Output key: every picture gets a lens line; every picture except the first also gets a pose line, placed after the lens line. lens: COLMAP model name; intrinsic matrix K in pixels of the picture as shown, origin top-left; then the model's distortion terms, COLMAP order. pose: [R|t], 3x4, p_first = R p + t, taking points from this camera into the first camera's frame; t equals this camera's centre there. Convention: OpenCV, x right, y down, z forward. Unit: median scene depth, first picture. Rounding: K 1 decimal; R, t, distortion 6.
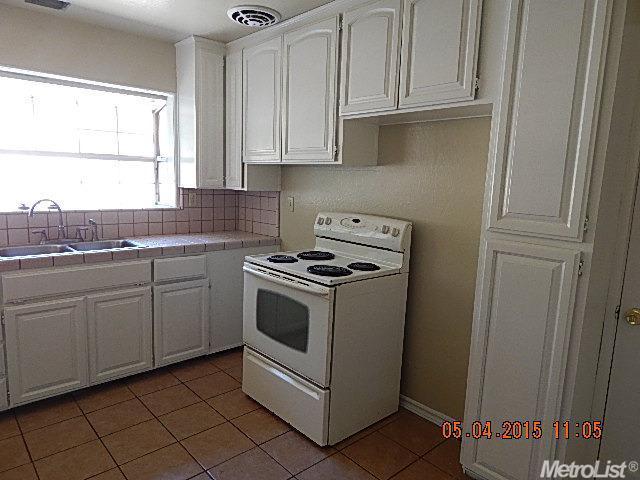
lens RADIAL K [[424.0, 0, 320.0], [0, 424.0, 240.0], [0, 0, 1]] dist [0.004864, -0.000579]
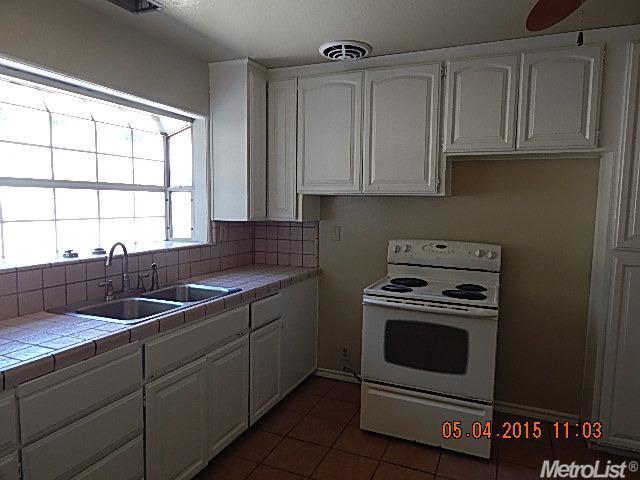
lens RADIAL K [[424.0, 0, 320.0], [0, 424.0, 240.0], [0, 0, 1]] dist [0.004864, -0.000579]
pose [[0.915666, -0.053177, 0.398407, -0.603840], [0.071269, 0.996984, -0.030726, -0.048881], [-0.395571, 0.056529, 0.916694, 0.117649]]
